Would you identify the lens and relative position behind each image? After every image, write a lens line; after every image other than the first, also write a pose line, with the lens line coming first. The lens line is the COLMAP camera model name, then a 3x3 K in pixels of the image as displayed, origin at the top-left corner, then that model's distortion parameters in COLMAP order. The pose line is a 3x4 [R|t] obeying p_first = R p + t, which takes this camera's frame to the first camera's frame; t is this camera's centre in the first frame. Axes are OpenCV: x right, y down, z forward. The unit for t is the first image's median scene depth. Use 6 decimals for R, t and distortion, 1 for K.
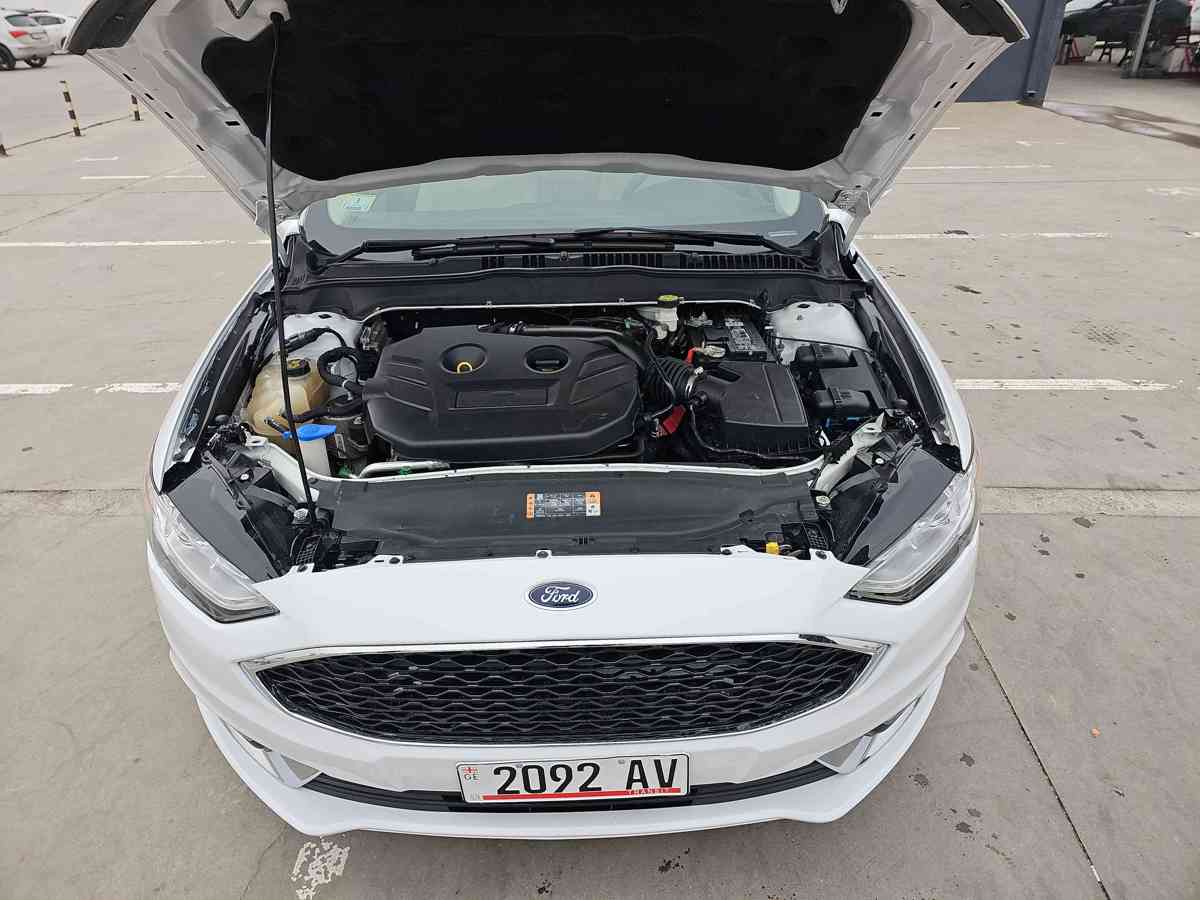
lens RADIAL K [[771.8, 0, 586.9], [0, 771.8, 446.2], [0, 0, 1]] dist [0.058312, -0.051739]
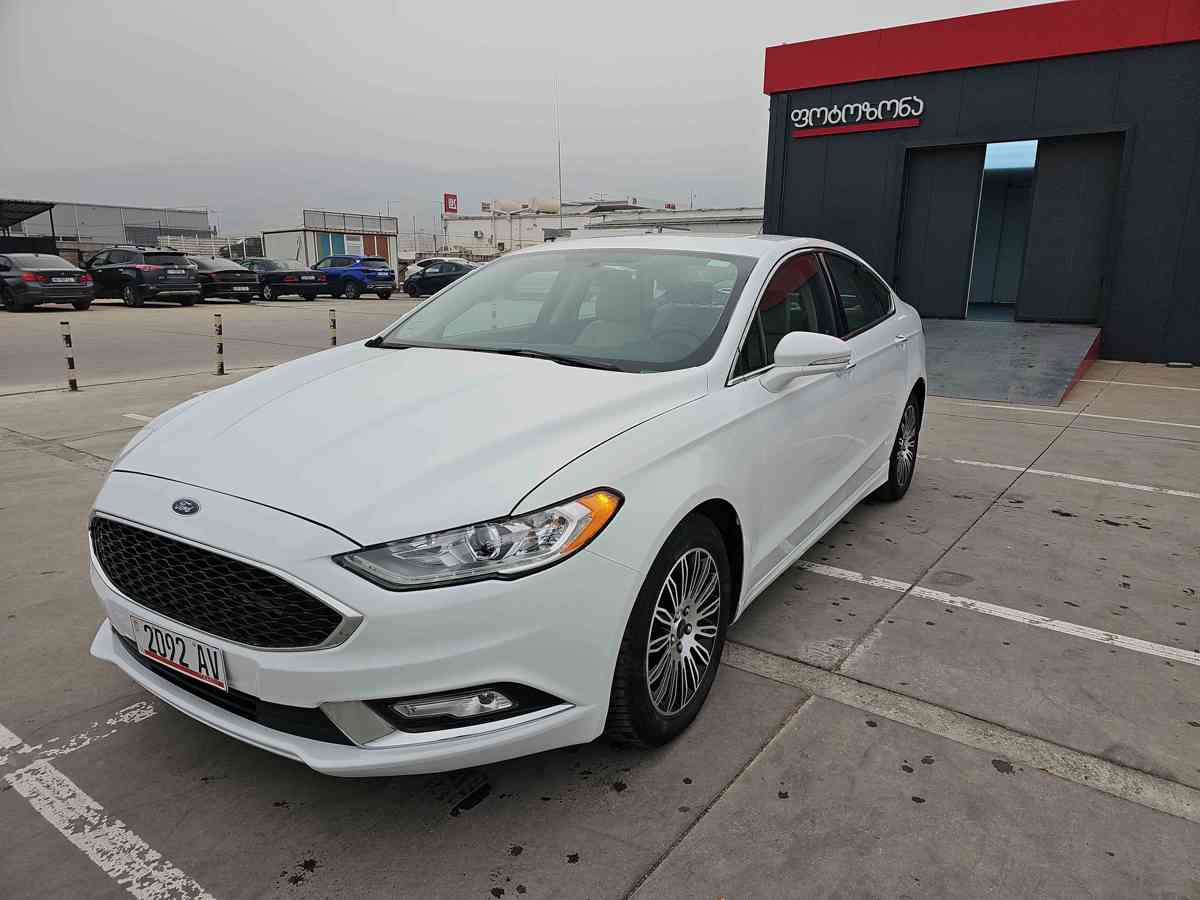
lens RADIAL K [[769.6, 0, 607.2], [0, 769.6, 465.8], [0, 0, 1]] dist [0.057791, -0.047201]
pose [[0.839182, 0.161769, -0.519235, 1.078094], [-0.291671, 0.939691, -0.178633, 0.111962], [0.459023, 0.301351, 0.835754, 0.060111]]
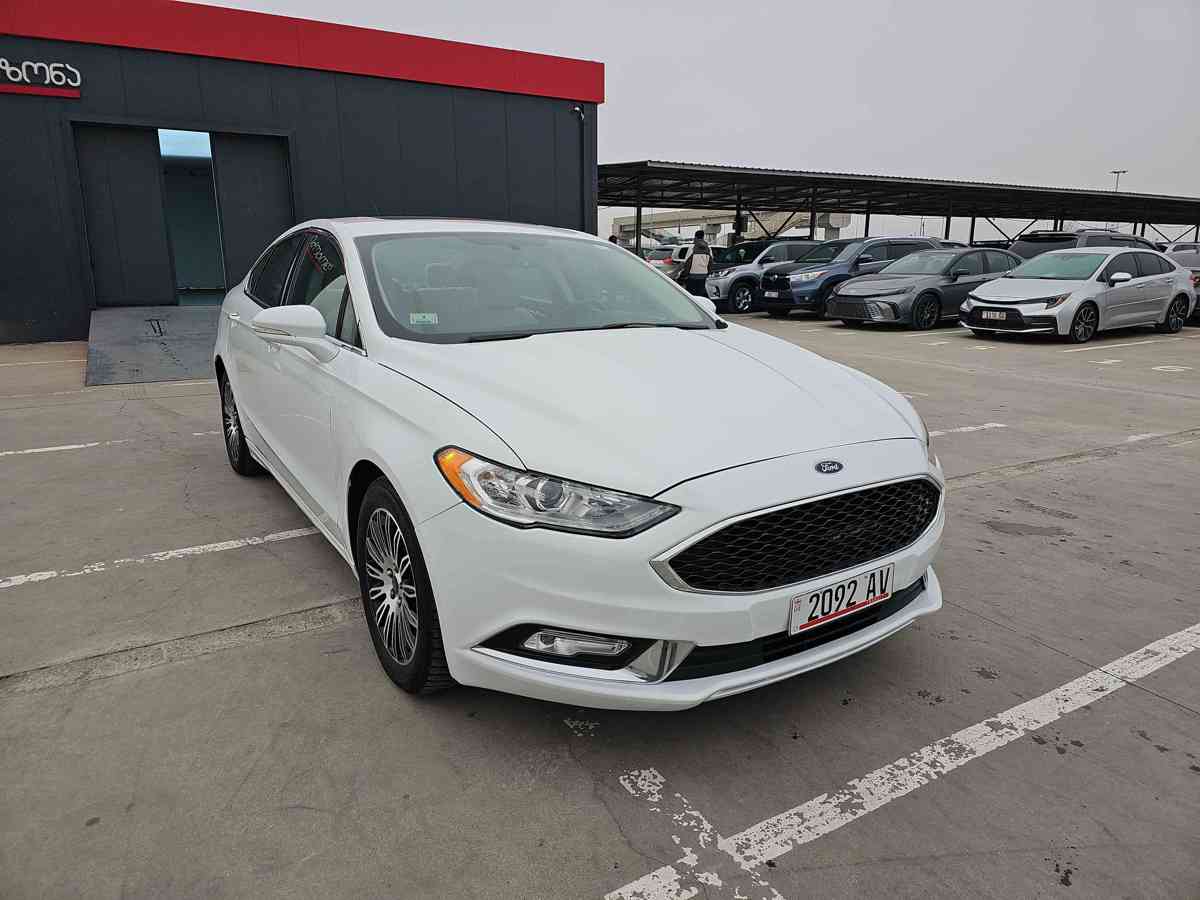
lens RADIAL K [[771.8, 0, 586.9], [0, 771.8, 446.2], [0, 0, 1]] dist [0.058312, -0.051739]
pose [[0.851265, -0.102311, 0.514666, -0.993598], [0.244010, 0.945494, -0.215640, 0.287271], [-0.464551, 0.309151, 0.829830, -0.112102]]
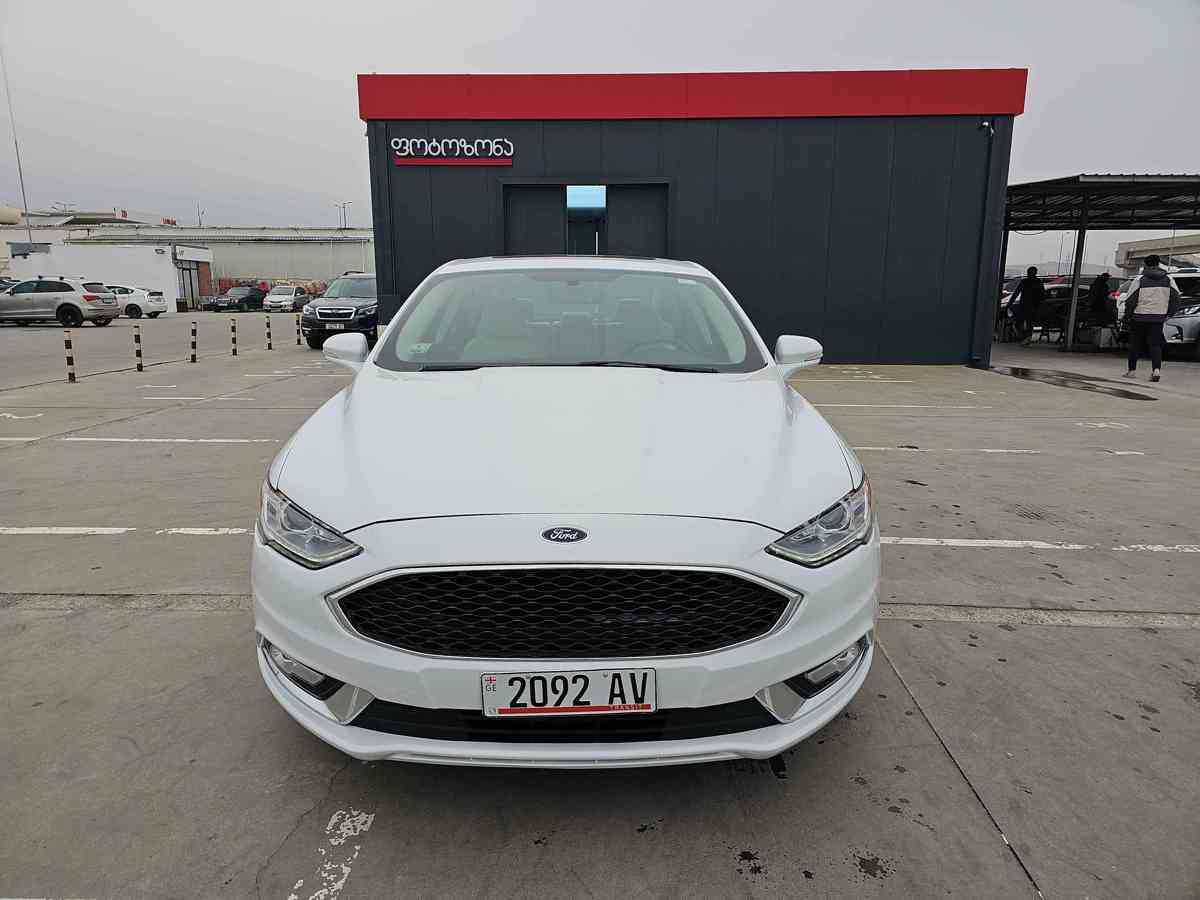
lens RADIAL K [[771.8, 0, 586.9], [0, 771.8, 446.2], [0, 0, 1]] dist [0.058312, -0.051739]
pose [[0.999733, 0.023089, -0.000098, 0.003180], [-0.021928, 0.948116, -0.317169, 0.366139], [-0.007230, 0.317086, 0.948369, -0.304162]]
